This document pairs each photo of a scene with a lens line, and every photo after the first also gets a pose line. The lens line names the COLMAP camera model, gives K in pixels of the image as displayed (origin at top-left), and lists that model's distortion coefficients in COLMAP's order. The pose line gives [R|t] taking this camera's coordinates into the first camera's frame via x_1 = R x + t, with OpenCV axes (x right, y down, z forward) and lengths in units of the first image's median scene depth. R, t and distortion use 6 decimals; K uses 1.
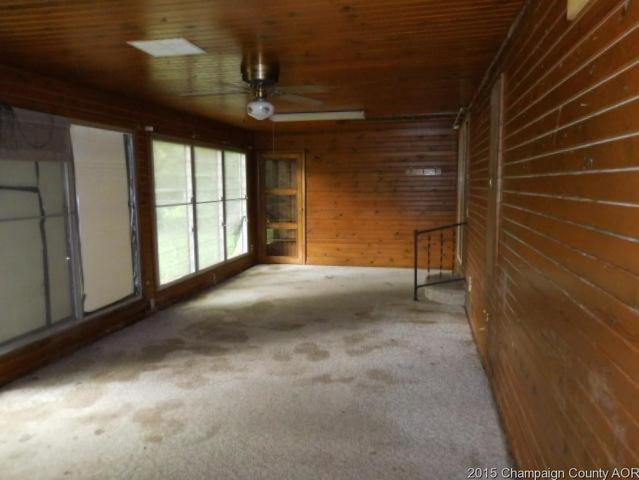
lens RADIAL K [[475.2, 0, 319.5], [0, 475.2, 240.0], [0, 0, 1]] dist [-0.000583, 0.000189]
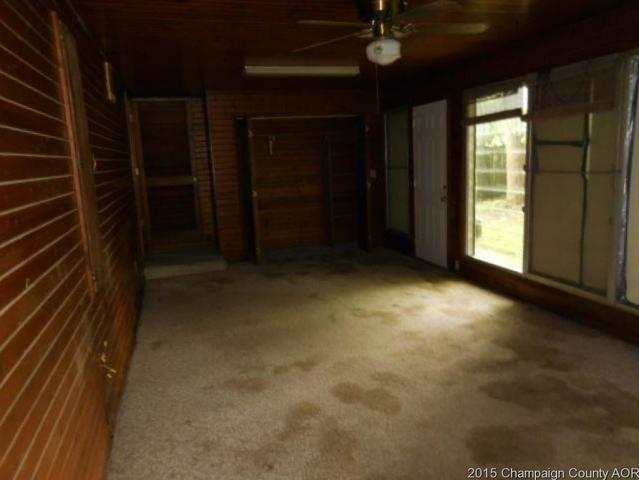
lens RADIAL K [[466.1, 0, 319.5], [0, 466.1, 240.0], [0, 0, 1]] dist [-0.001340, -0.000725]
pose [[-0.865412, 0.136315, -0.482161, 0.351375], [-0.003831, 0.960454, 0.278413, -0.177228], [0.501046, 0.242789, -0.830666, 1.546521]]
